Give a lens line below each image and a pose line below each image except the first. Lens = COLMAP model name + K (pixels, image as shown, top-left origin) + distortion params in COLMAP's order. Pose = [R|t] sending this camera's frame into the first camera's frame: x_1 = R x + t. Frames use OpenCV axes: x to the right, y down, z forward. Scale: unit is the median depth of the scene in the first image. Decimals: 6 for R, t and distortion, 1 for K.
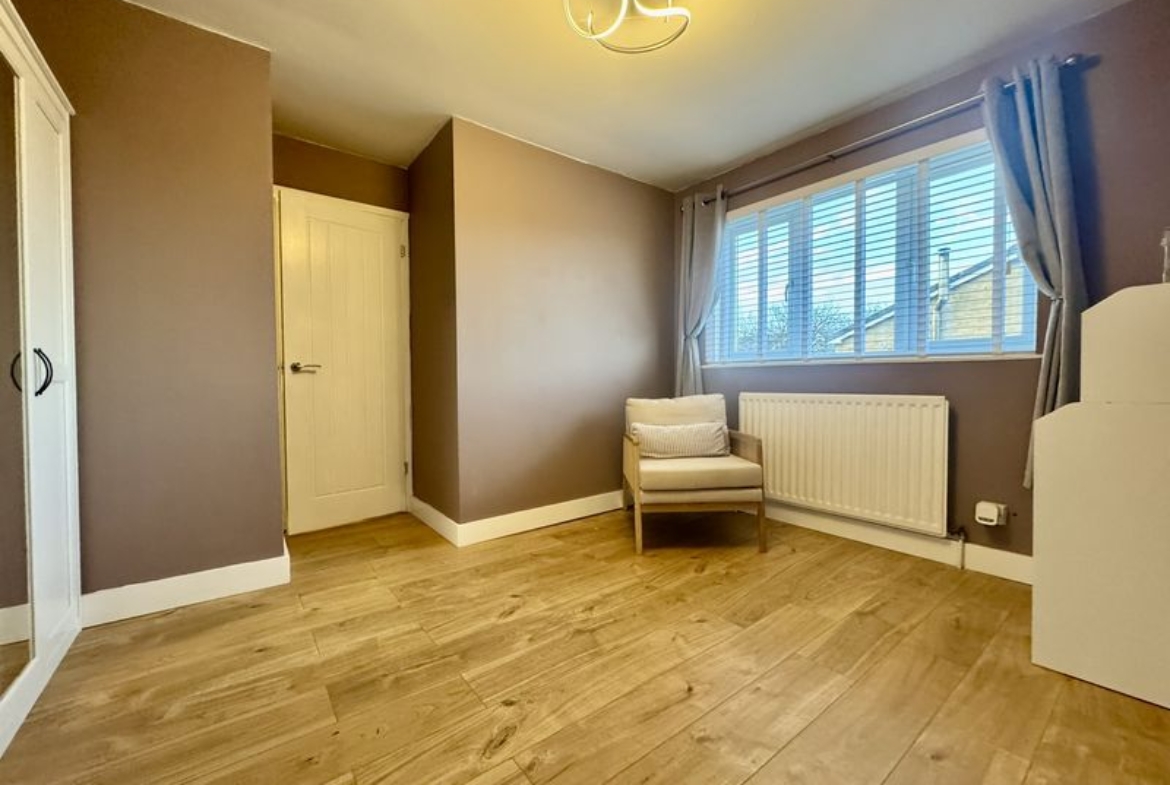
lens RADIAL K [[466.4, 0, 583.0], [0, 466.4, 391.8], [0, 0, 1]] dist [-0.001109, -0.000058]
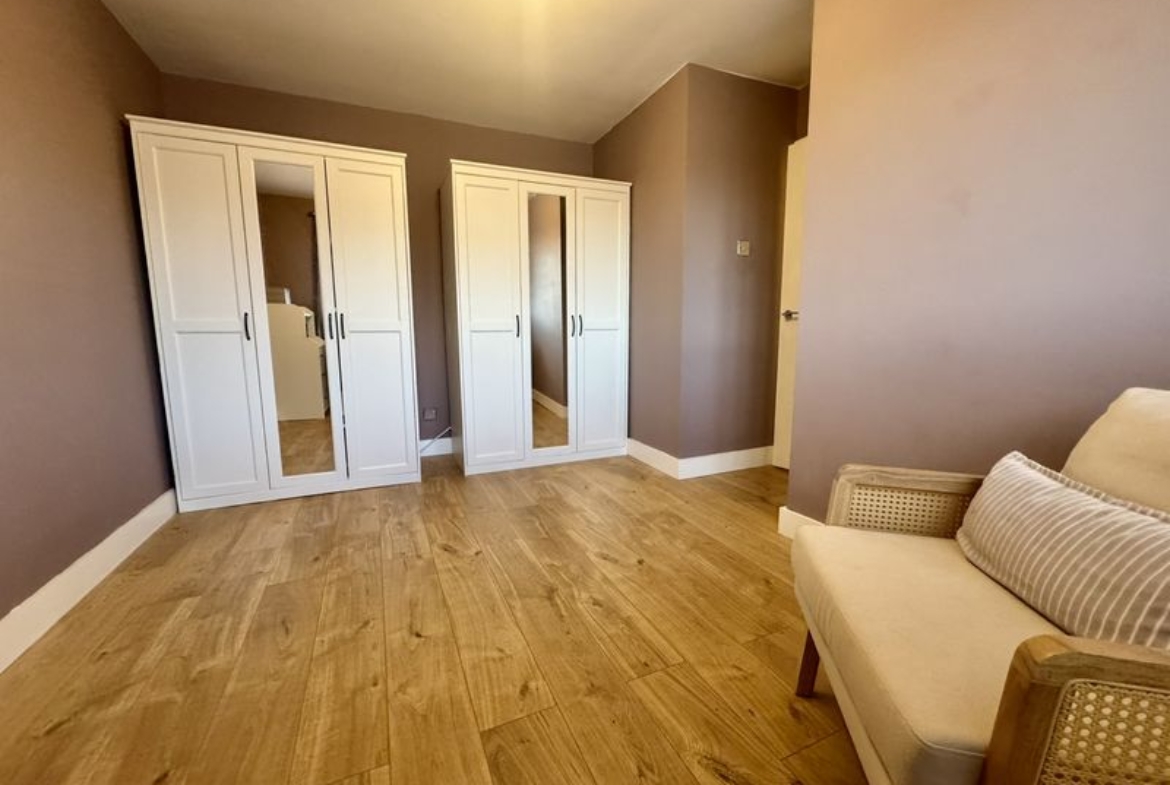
lens RADIAL K [[466.4, 0, 581.4], [0, 466.4, 390.5], [0, 0, 1]] dist [-0.001109, -0.000058]
pose [[-0.233057, 0.133687, -0.963230, 0.839337], [-0.013240, 0.989978, 0.140603, -0.038258], [0.972373, 0.045522, -0.228951, 1.228567]]
